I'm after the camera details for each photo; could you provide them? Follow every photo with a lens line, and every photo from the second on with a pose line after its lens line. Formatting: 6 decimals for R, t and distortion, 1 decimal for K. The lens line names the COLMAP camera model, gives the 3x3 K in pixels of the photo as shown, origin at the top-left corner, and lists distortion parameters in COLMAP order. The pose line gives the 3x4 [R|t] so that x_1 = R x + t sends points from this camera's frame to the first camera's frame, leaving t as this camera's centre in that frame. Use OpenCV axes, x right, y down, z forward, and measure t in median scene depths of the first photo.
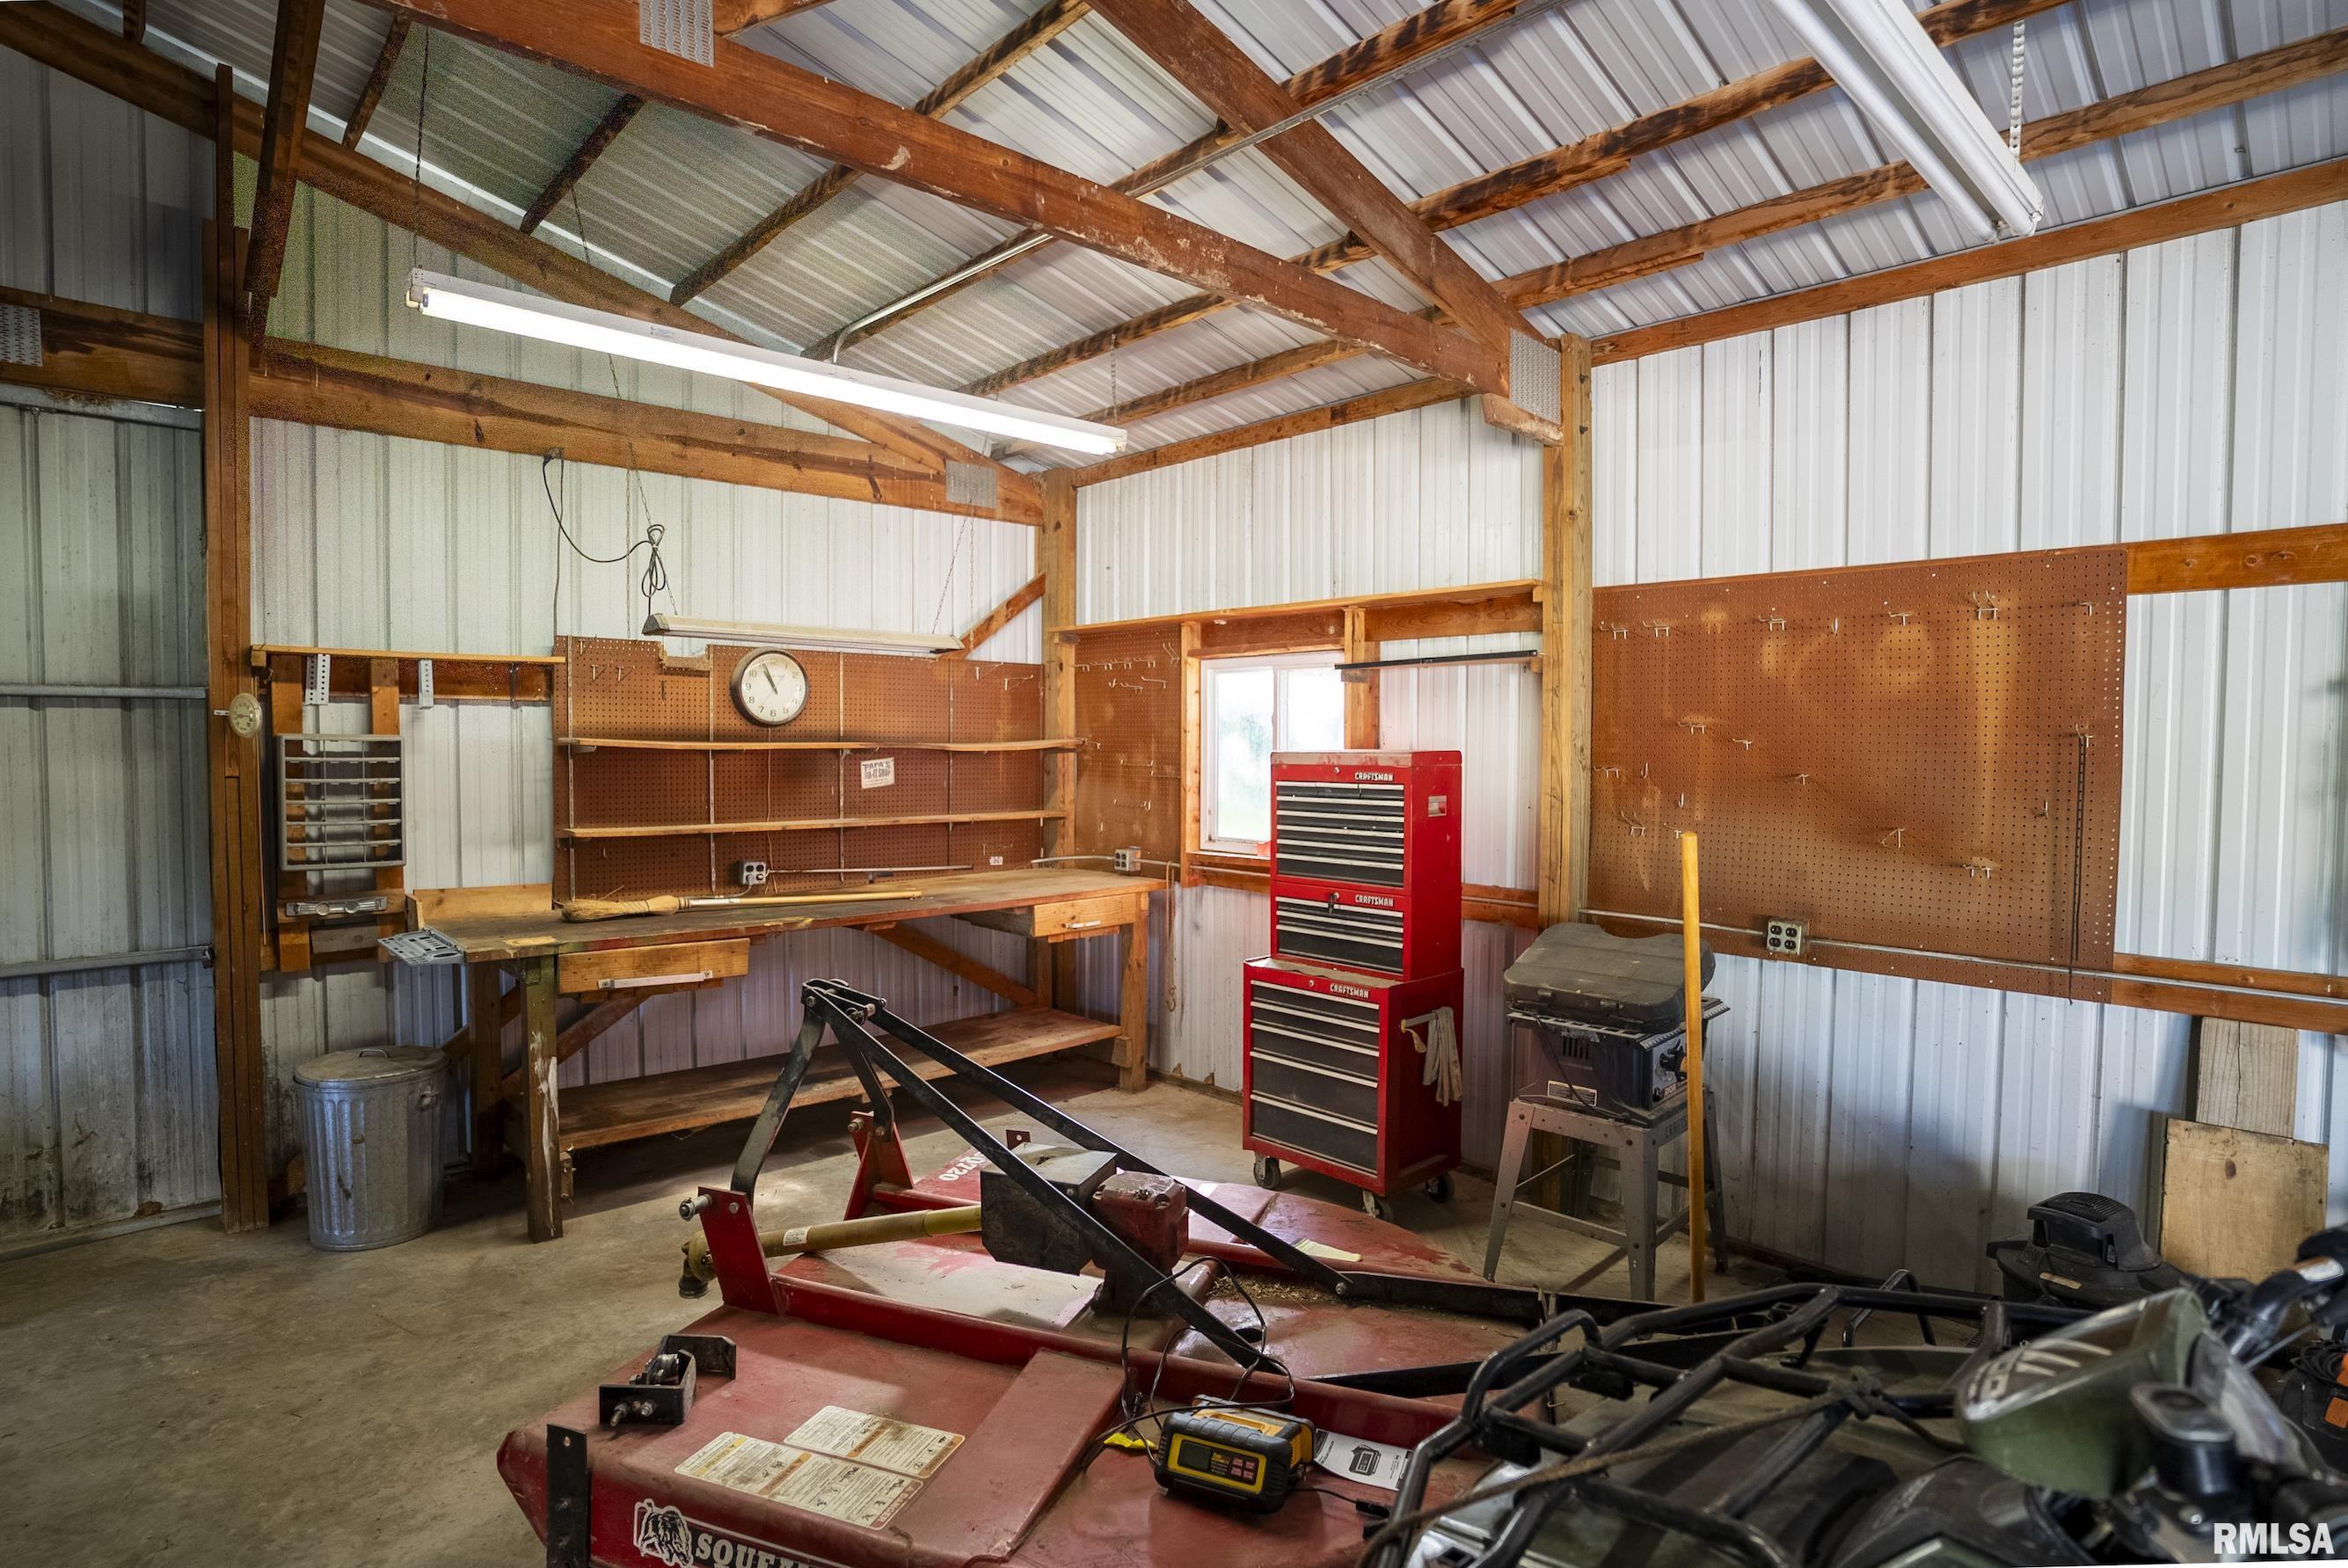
lens RADIAL K [[1223.5, 0, 1174.0], [0, 1223.5, 784.0], [0, 0, 1]] dist [-0.085808, 0.039873]
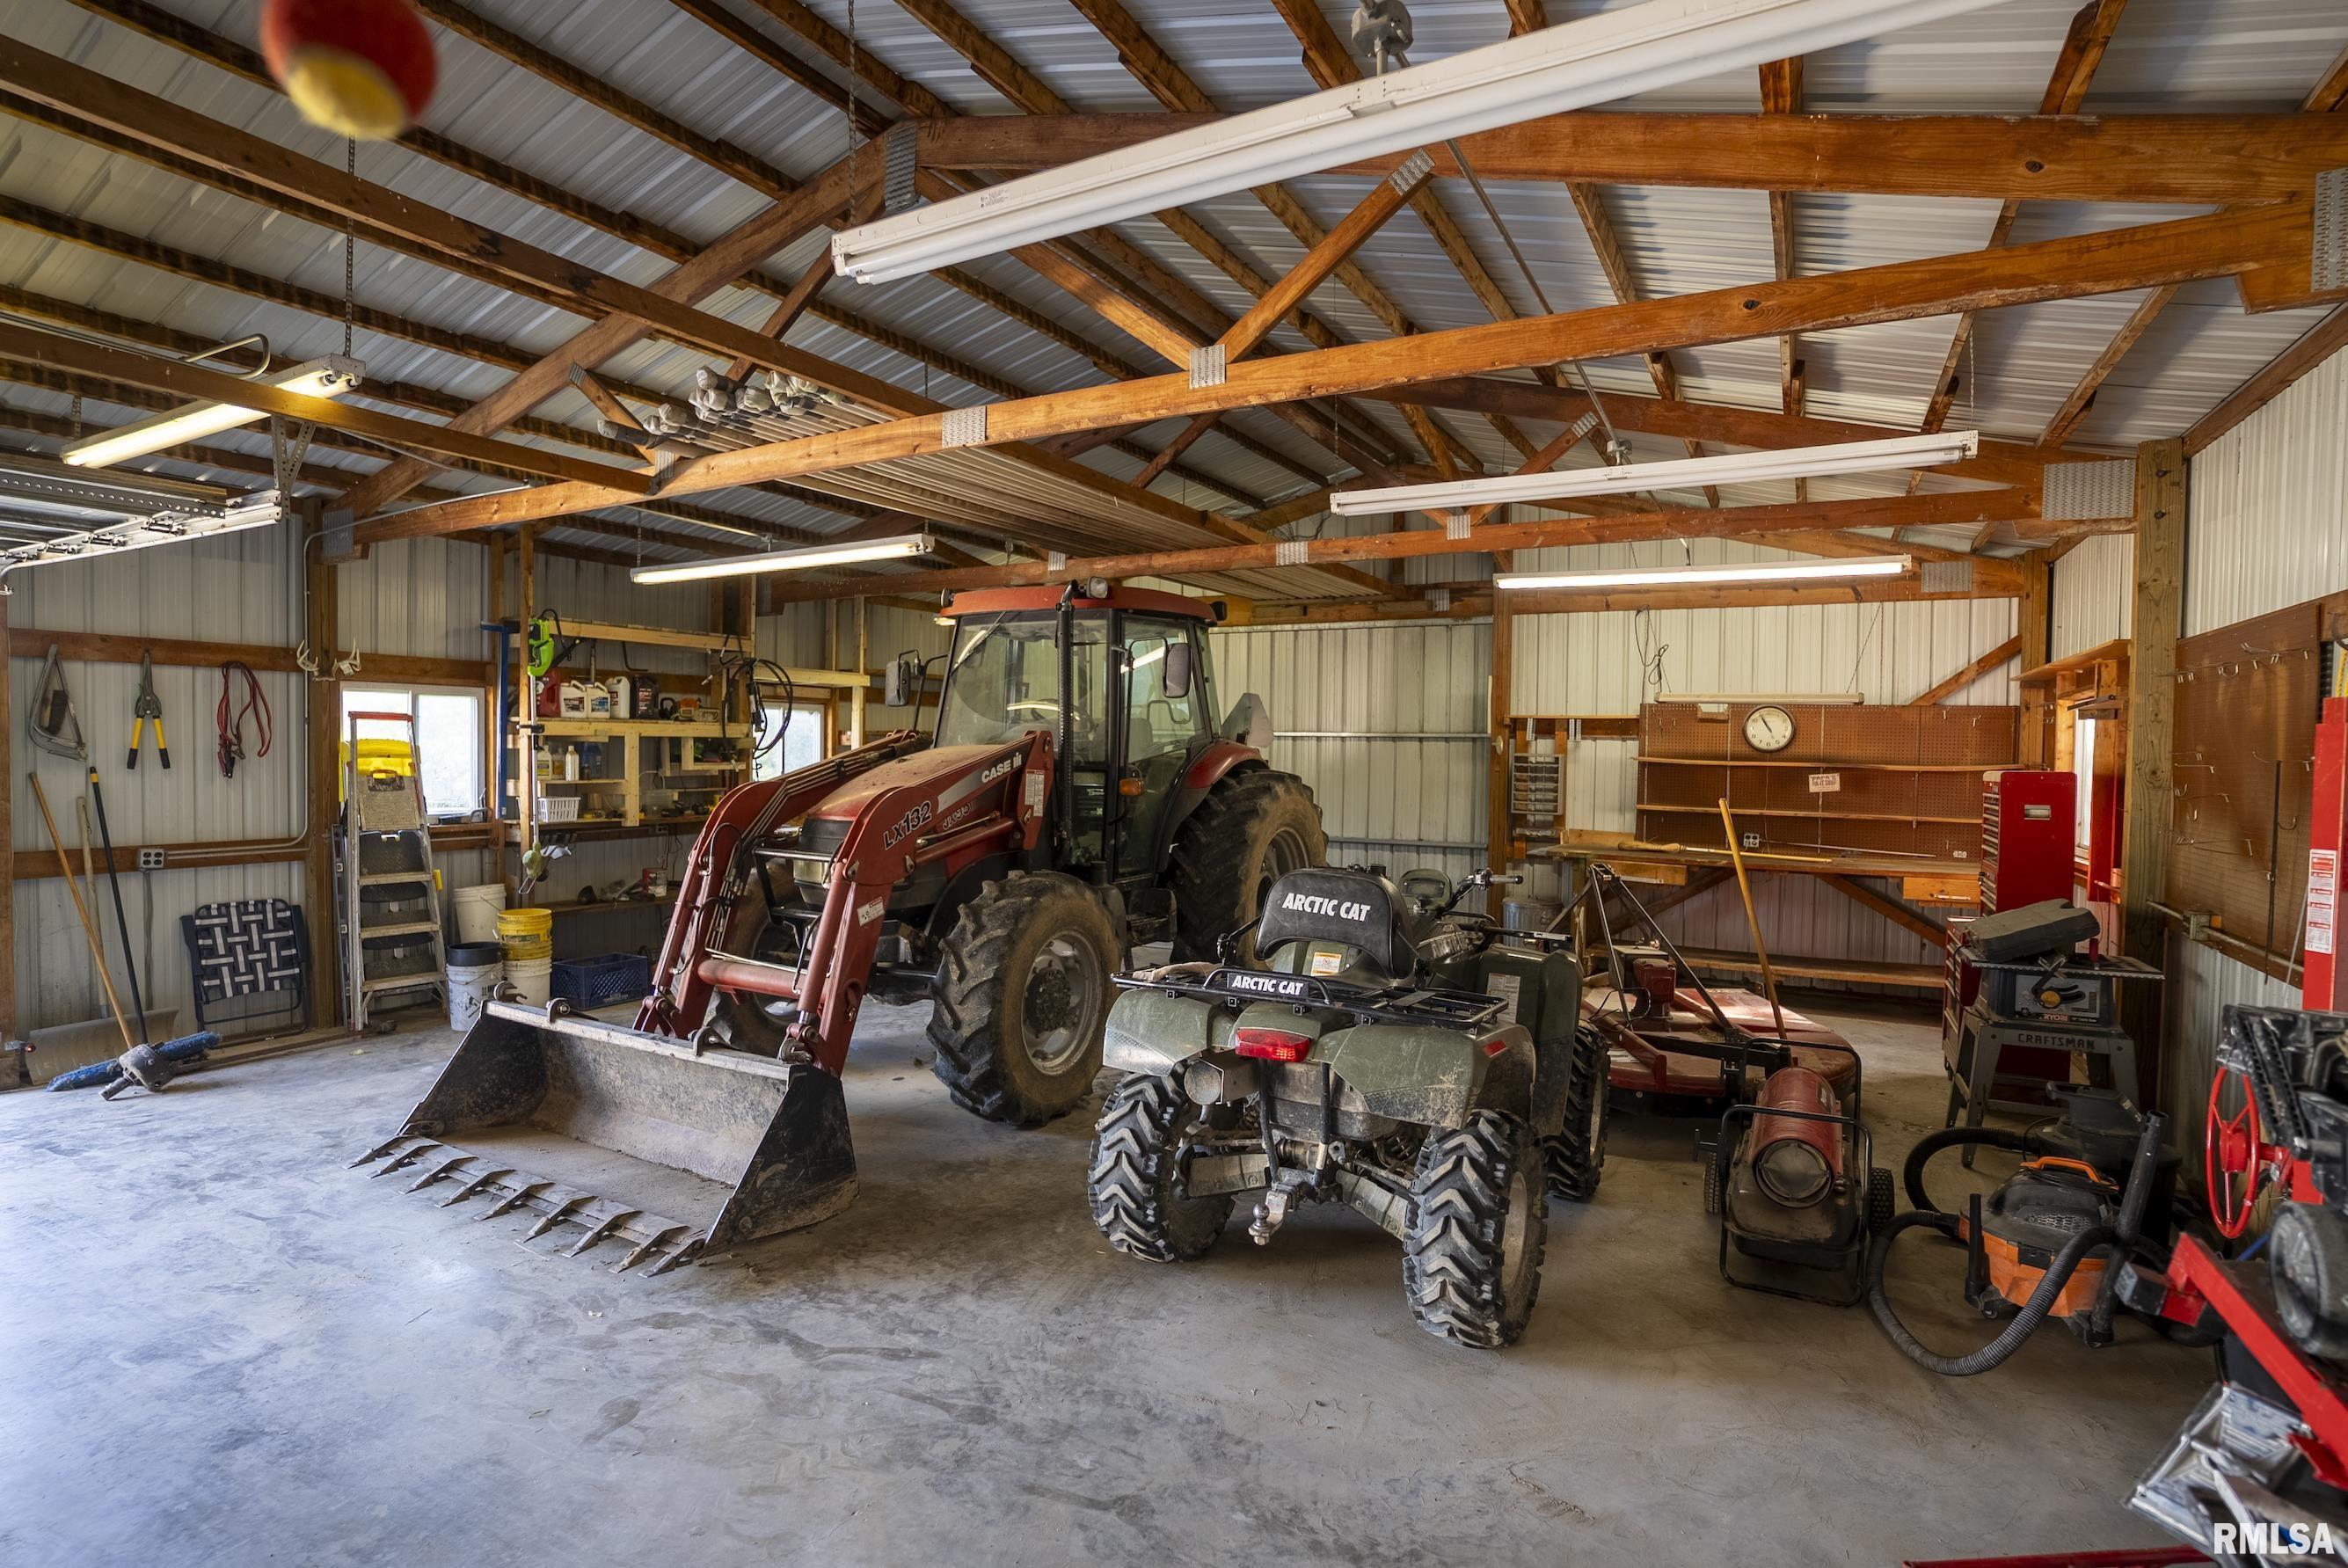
lens RADIAL K [[1154.6, 0, 1175.2], [0, 1154.6, 774.7], [0, 0, 1]] dist [-0.077544, 0.035254]
pose [[0.289737, 0.021391, -0.956867, 1.007472], [-0.052277, 0.998611, 0.006495, 0.016440], [0.955677, 0.048141, 0.290453, -0.233978]]
